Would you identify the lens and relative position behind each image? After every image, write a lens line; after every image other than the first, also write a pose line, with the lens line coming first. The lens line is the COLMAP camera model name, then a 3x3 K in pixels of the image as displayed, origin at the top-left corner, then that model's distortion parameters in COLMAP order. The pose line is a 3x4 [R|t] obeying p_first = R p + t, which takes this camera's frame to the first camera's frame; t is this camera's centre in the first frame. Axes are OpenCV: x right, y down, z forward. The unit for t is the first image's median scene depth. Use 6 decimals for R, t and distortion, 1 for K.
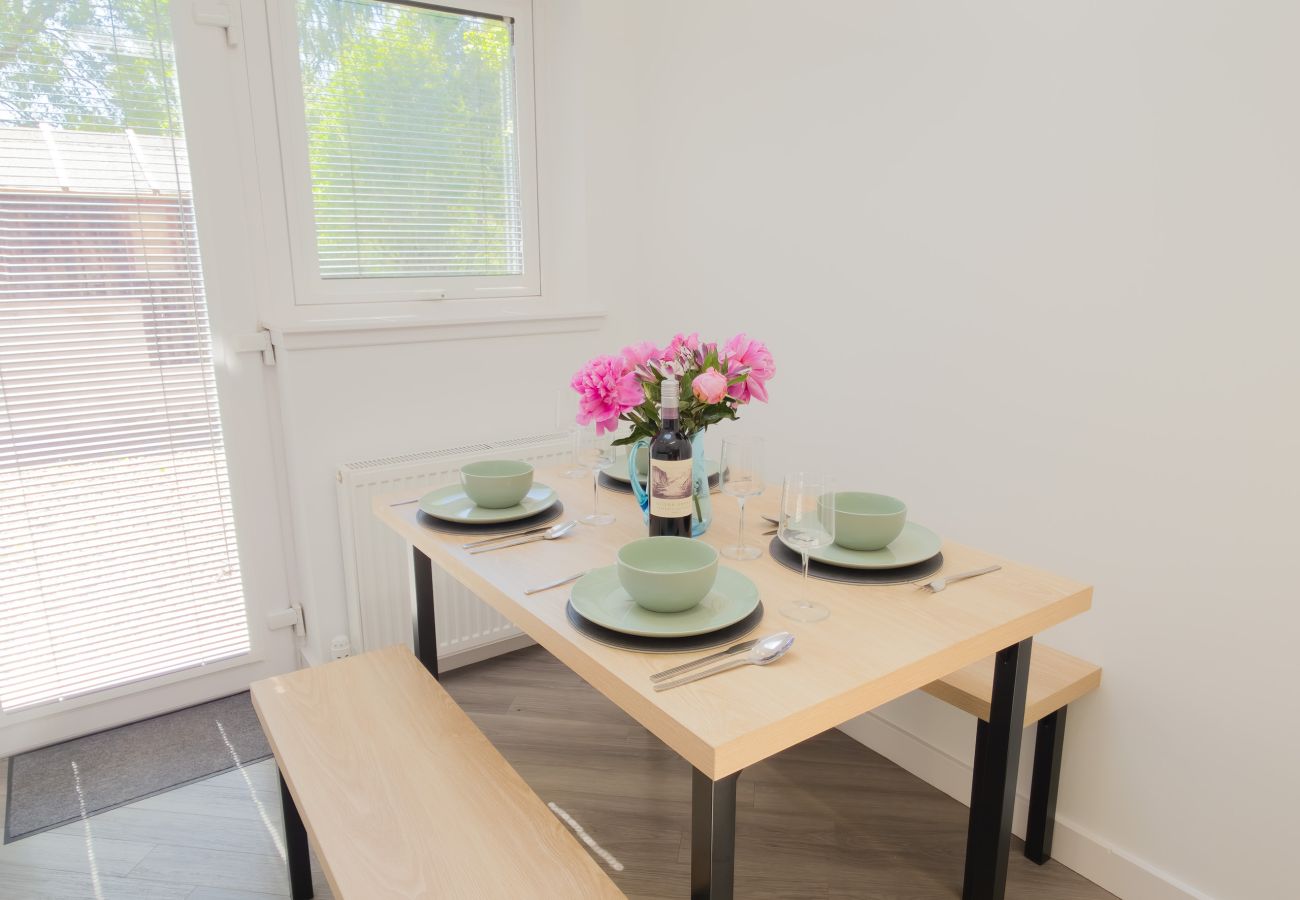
lens RADIAL K [[855.2, 0, 655.1], [0, 855.2, 457.4], [0, 0, 1]] dist [0.003732, -0.002476]
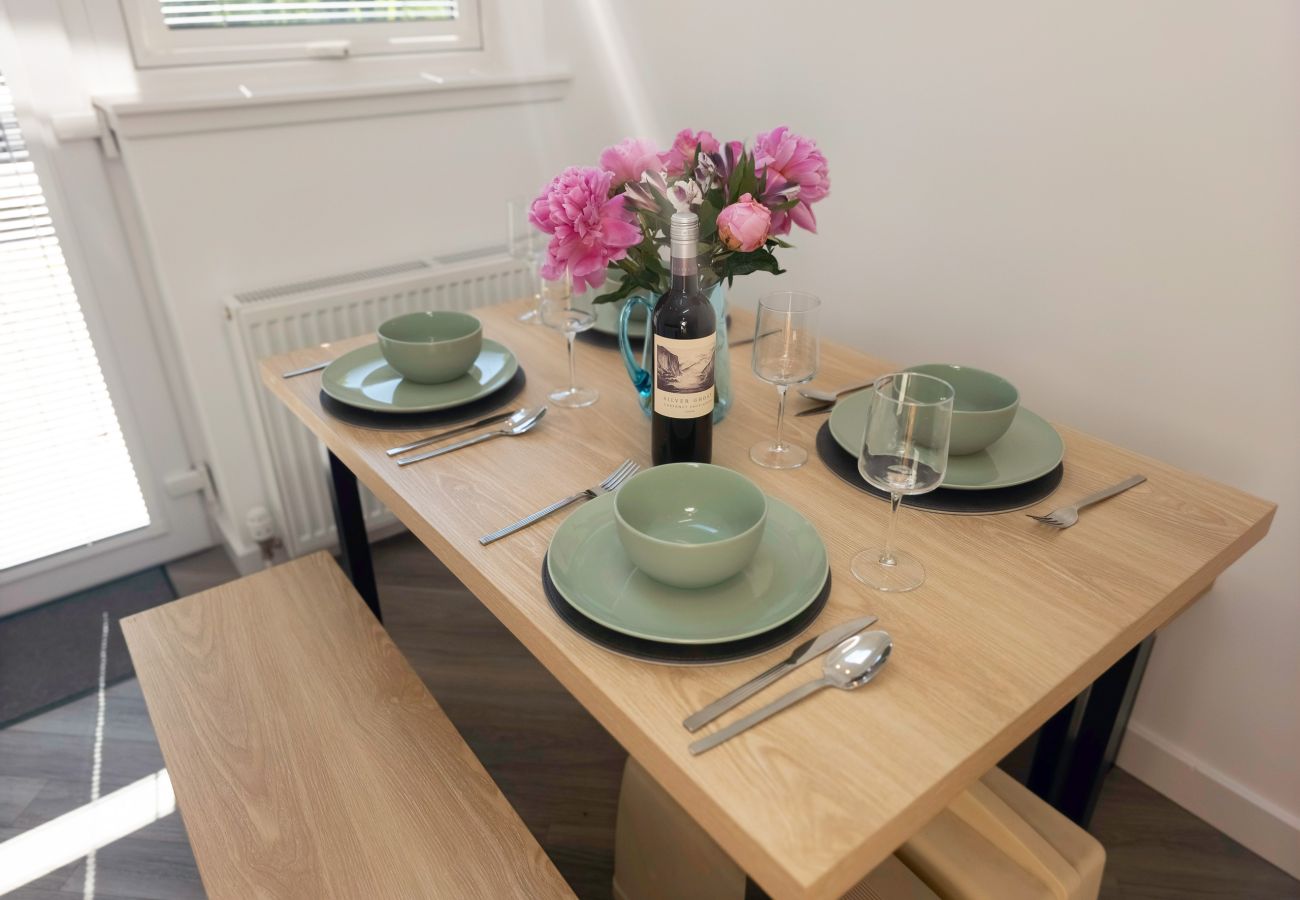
lens RADIAL K [[869.3, 0, 650.0], [0, 869.3, 450.0], [0, 0, 1]] dist [0.079349, -0.101751]
pose [[0.999361, -0.016152, 0.031898, -0.030231], [0.007596, 0.967689, 0.252033, -0.079764], [-0.034938, -0.251629, 0.967193, 0.294699]]
